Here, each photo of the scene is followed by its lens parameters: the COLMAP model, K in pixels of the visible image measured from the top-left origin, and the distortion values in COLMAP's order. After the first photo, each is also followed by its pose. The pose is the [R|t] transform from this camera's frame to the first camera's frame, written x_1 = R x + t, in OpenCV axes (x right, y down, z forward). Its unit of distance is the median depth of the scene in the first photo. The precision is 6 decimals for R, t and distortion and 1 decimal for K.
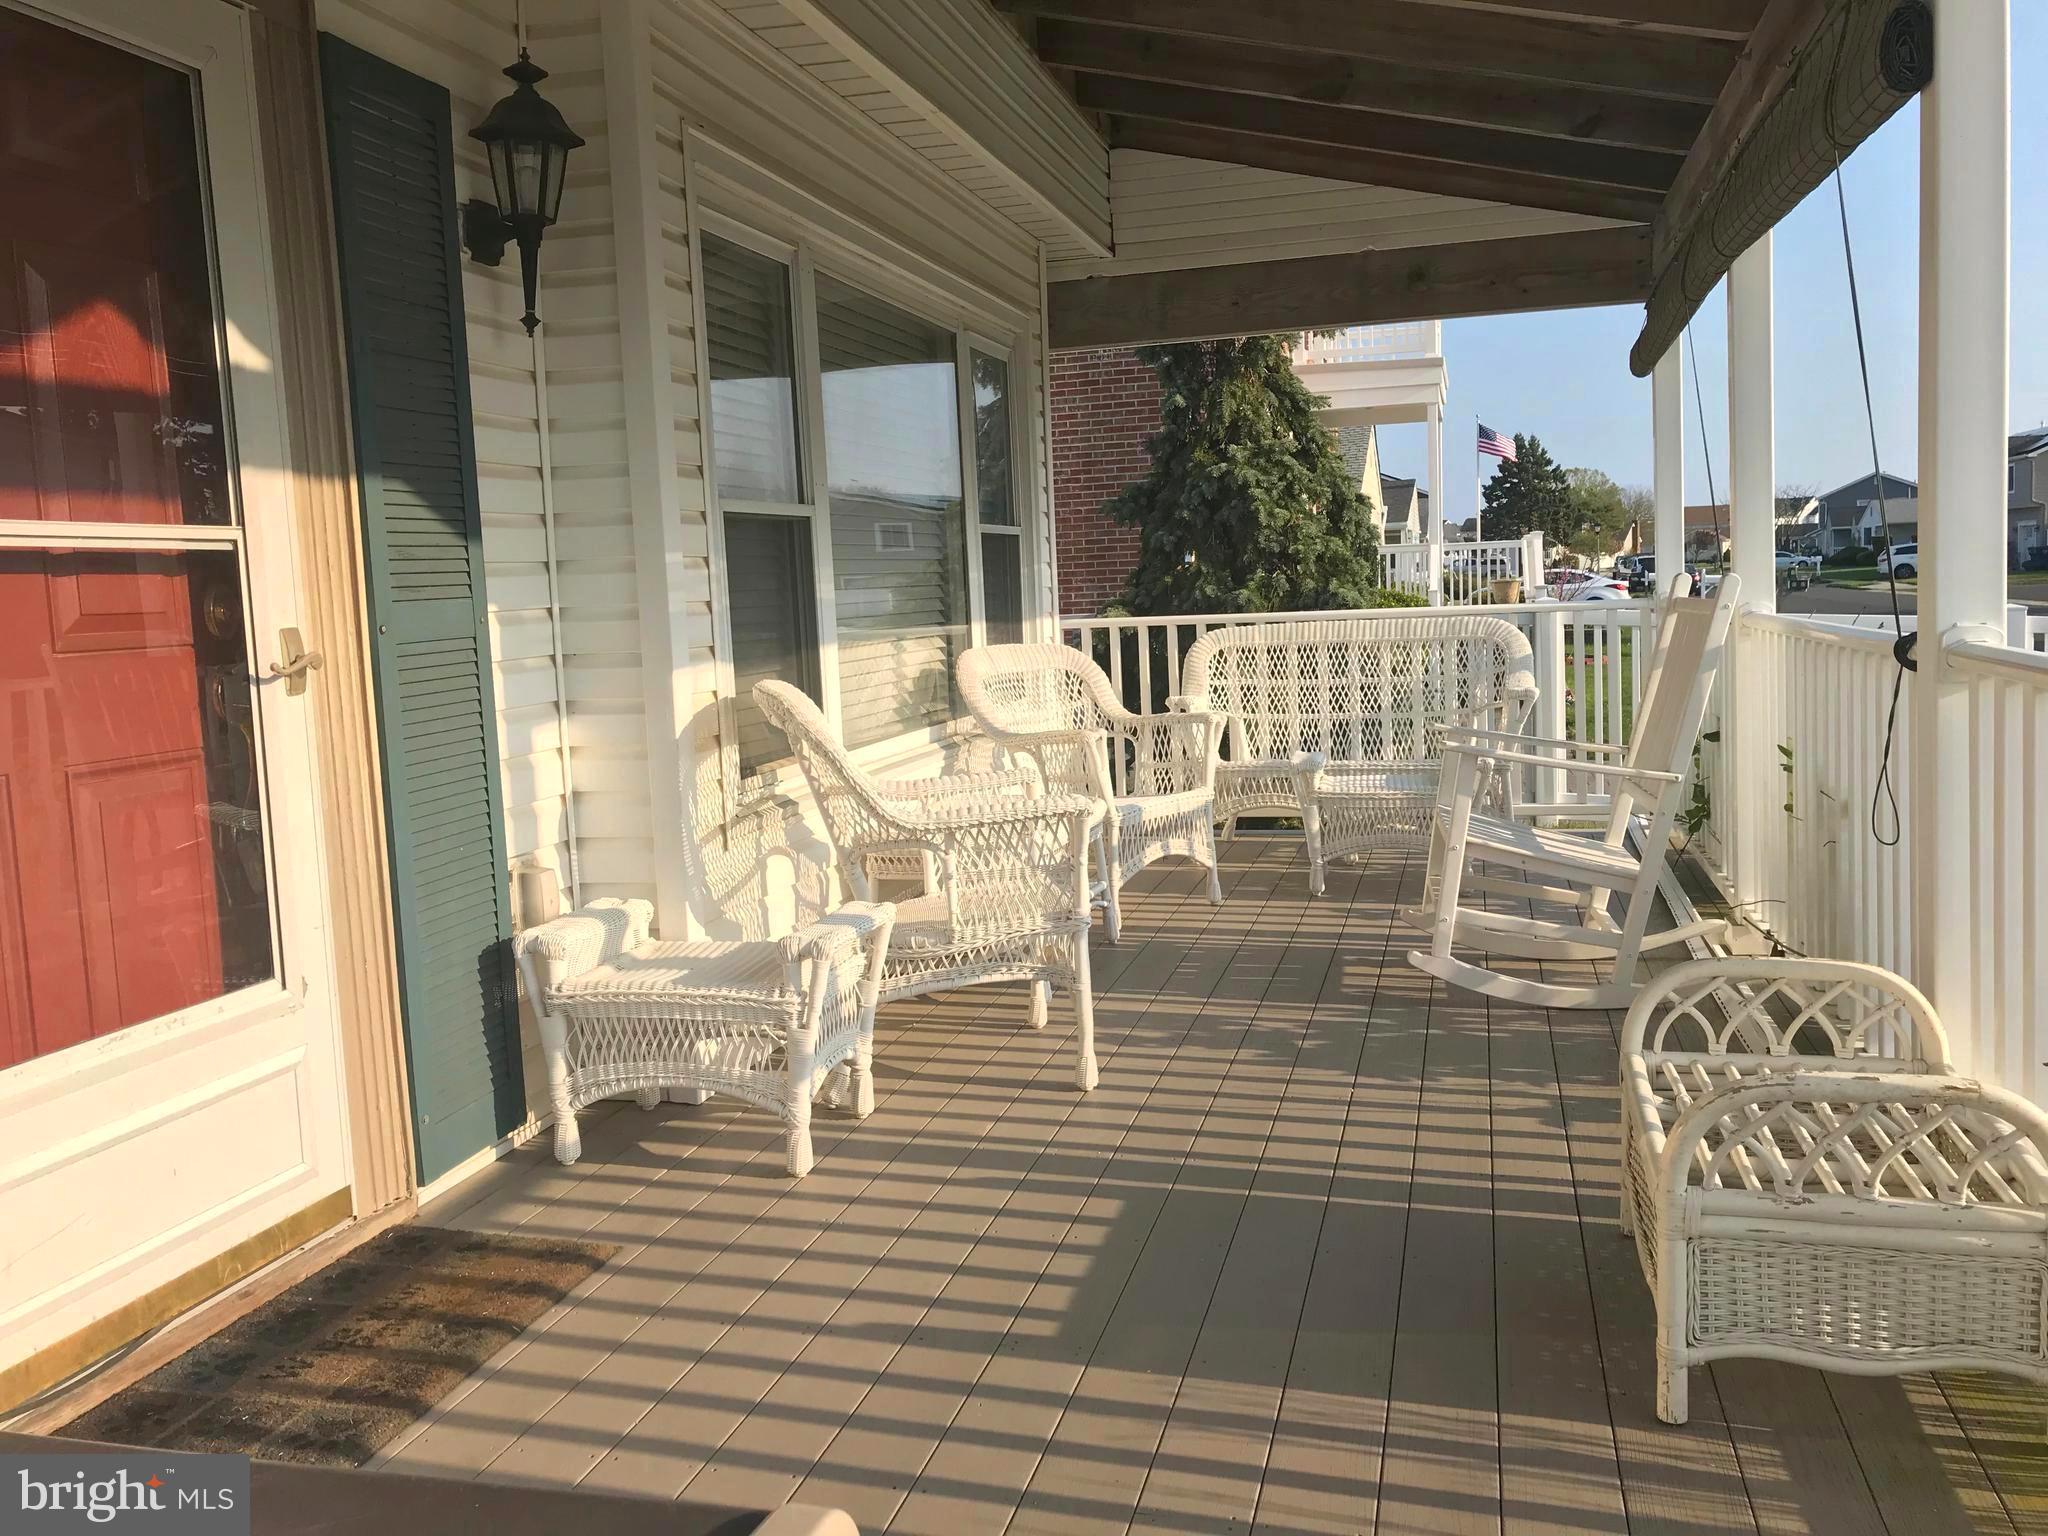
lens RADIAL K [[1668.0, 0, 1024.5], [0, 1668.0, 764.1], [0, 0, 1]] dist [0.044050, -0.050226]
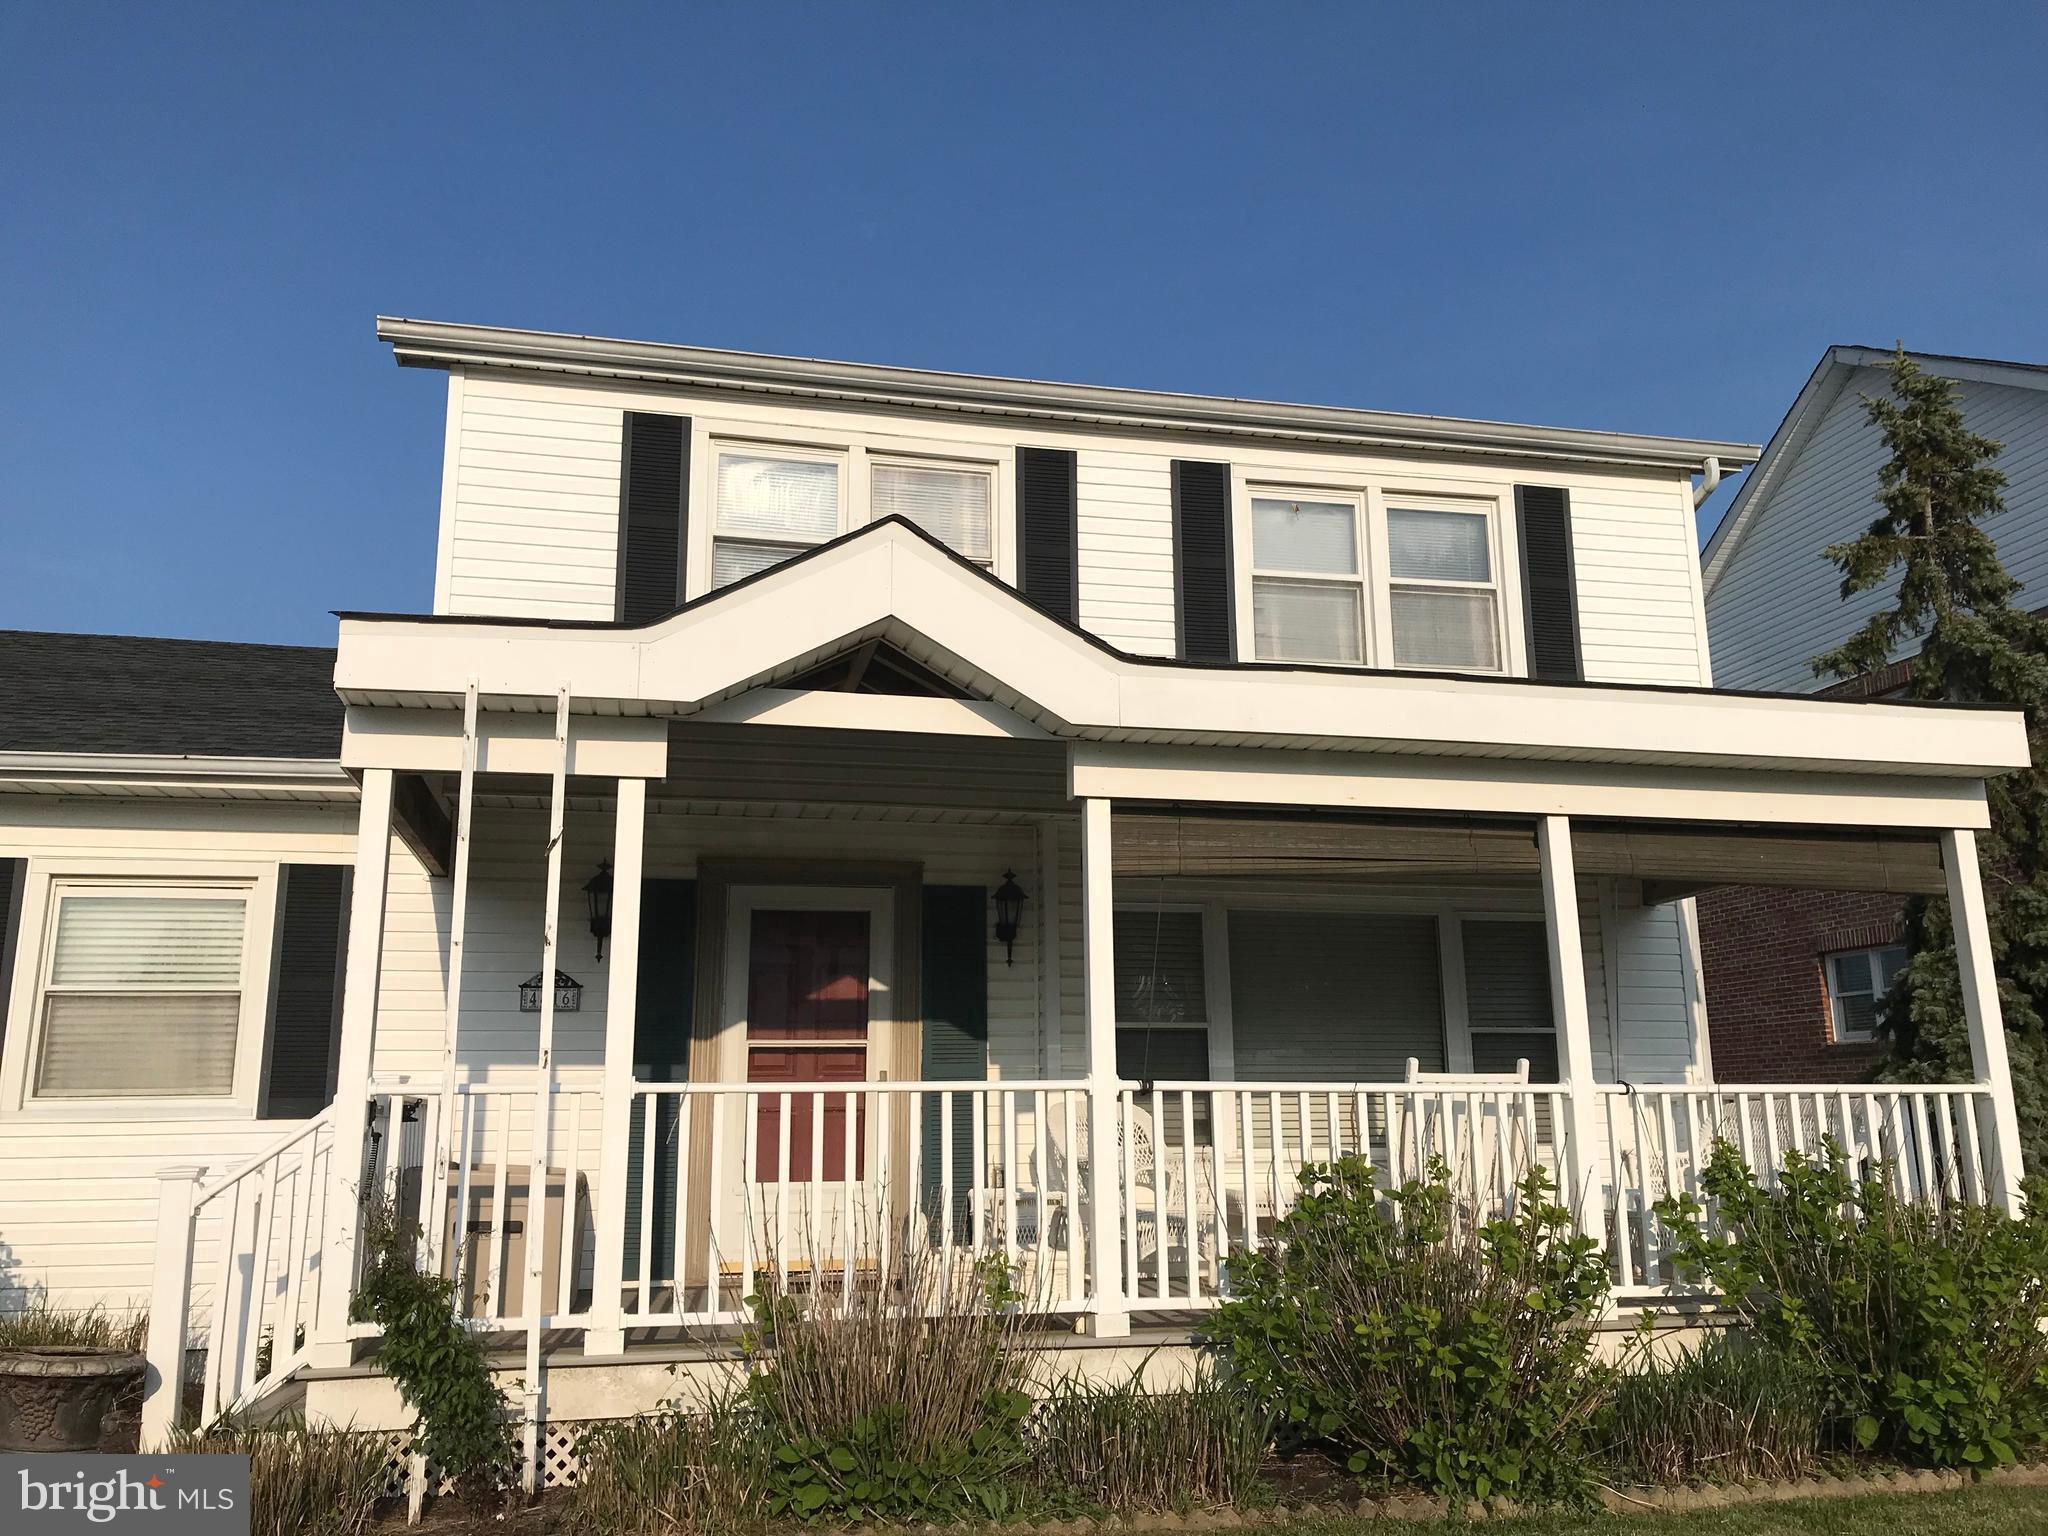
lens RADIAL K [[1668.0, 0, 1020.3], [0, 1668.0, 758.3], [0, 0, 1]] dist [0.044050, -0.050226]
pose [[0.459039, -0.157846, -0.874281, 2.175021], [-0.106565, 0.967202, -0.230573, 0.042268], [0.882002, 0.199010, 0.427163, -0.214500]]
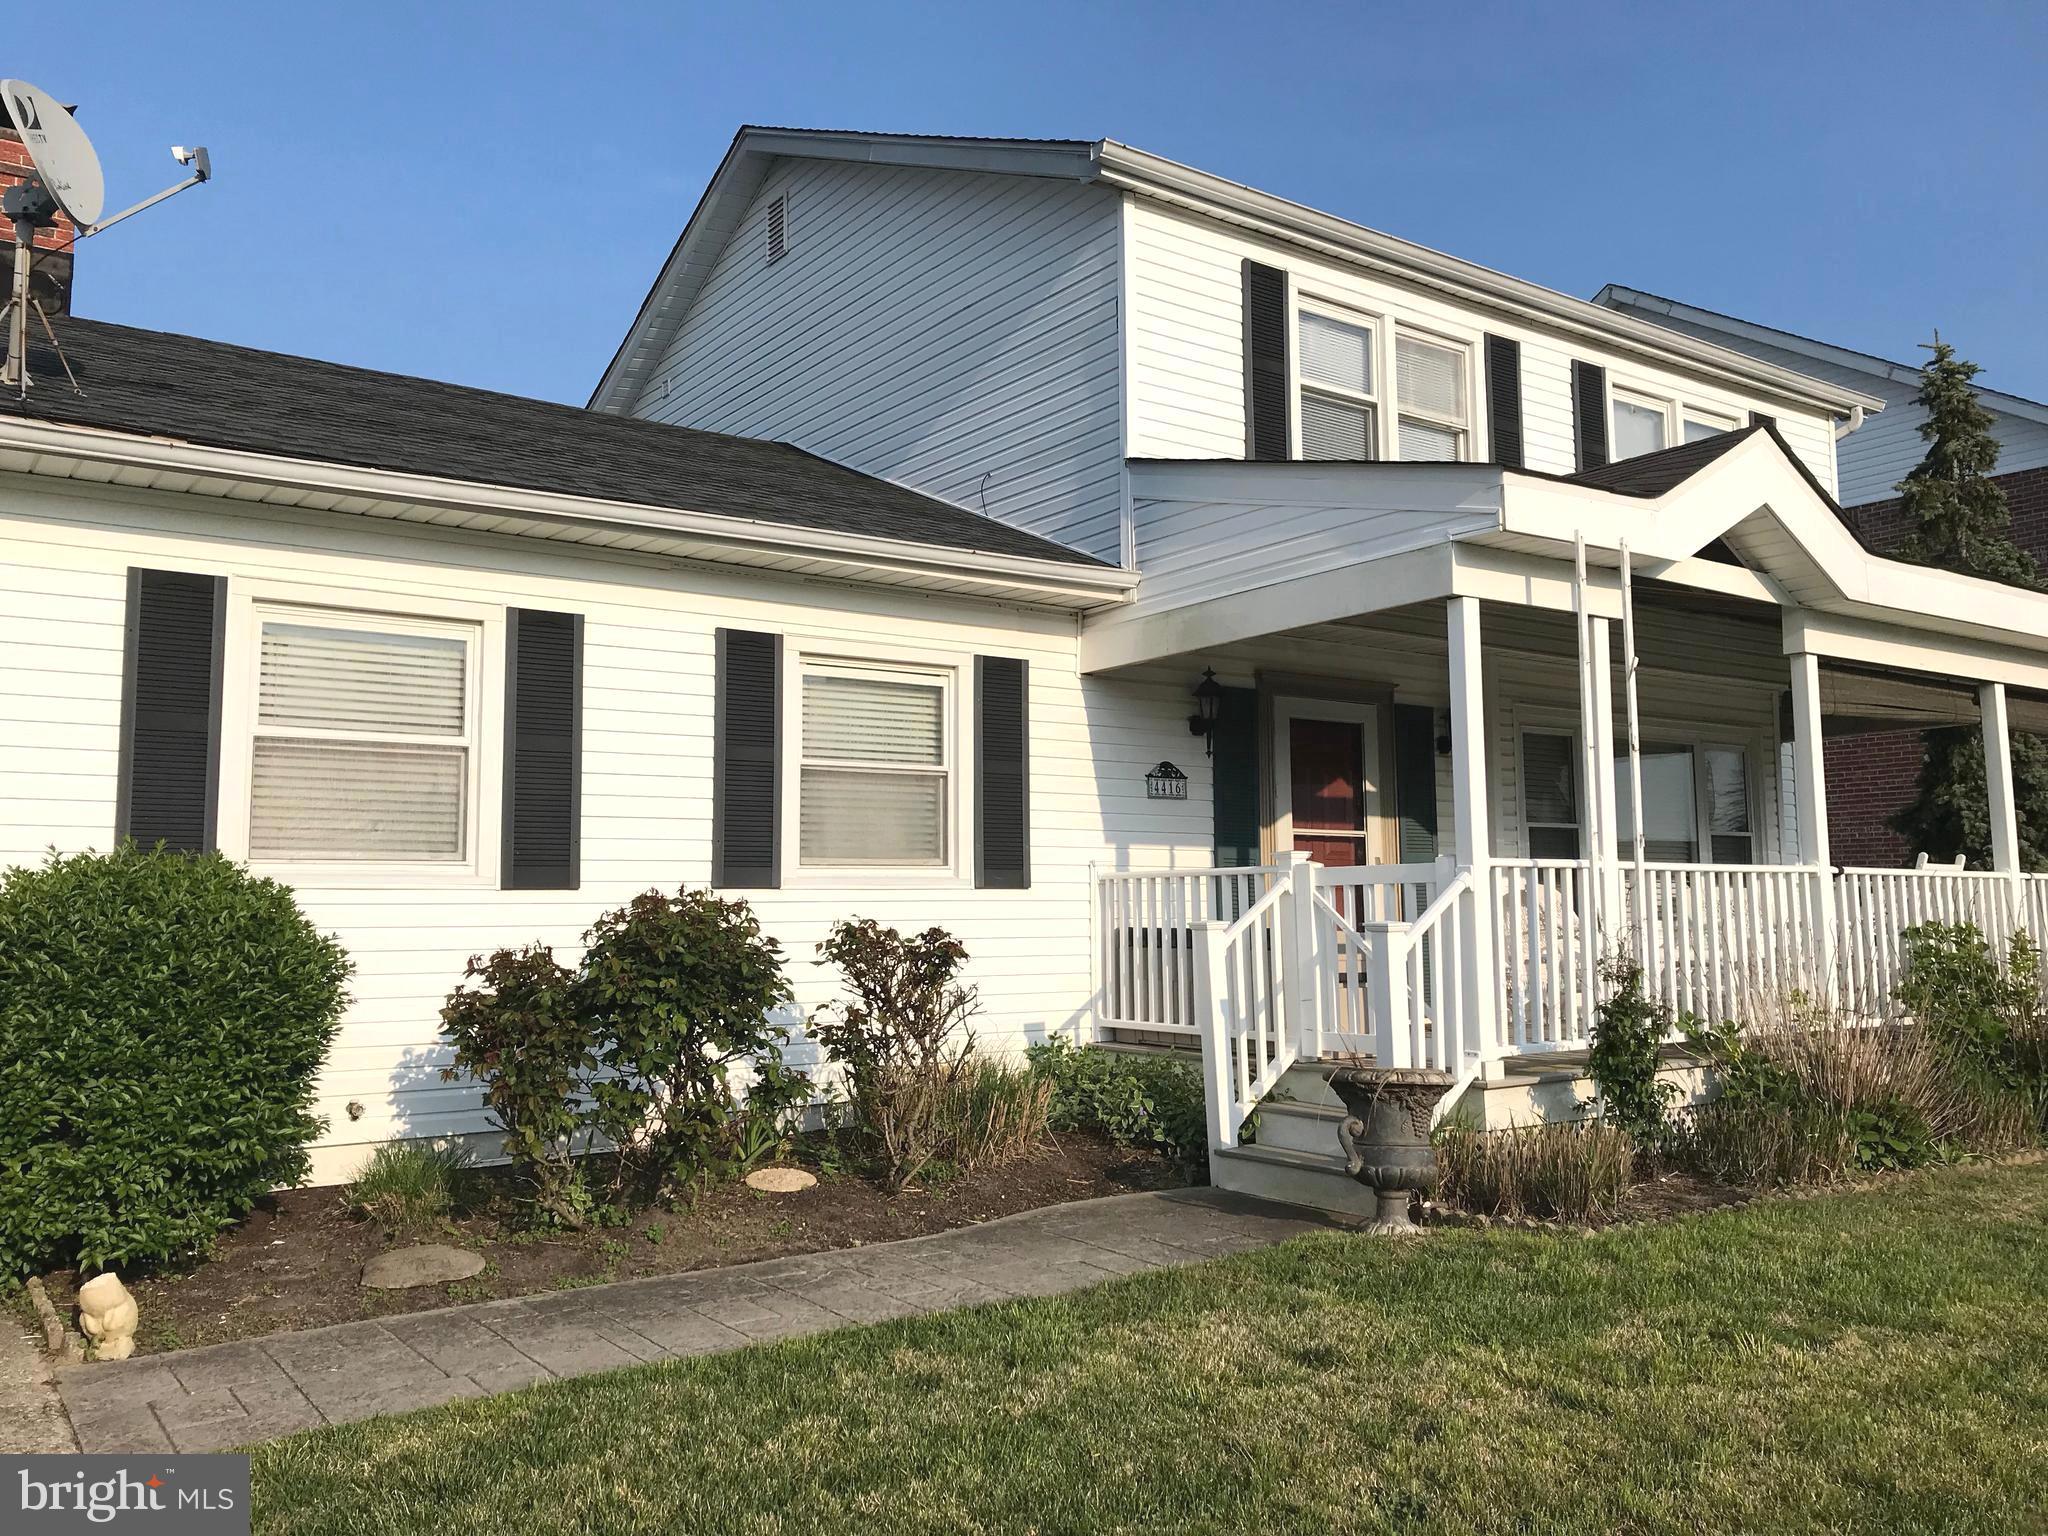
lens RADIAL K [[1668.0, 0, 1016.9], [0, 1668.0, 758.7], [0, 0, 1]] dist [0.044050, -0.050226]
pose [[0.768499, -0.028843, -0.639200, 1.162098], [-0.091851, 0.983664, -0.154817, 0.307671], [0.633224, 0.177688, 0.753296, -2.058766]]
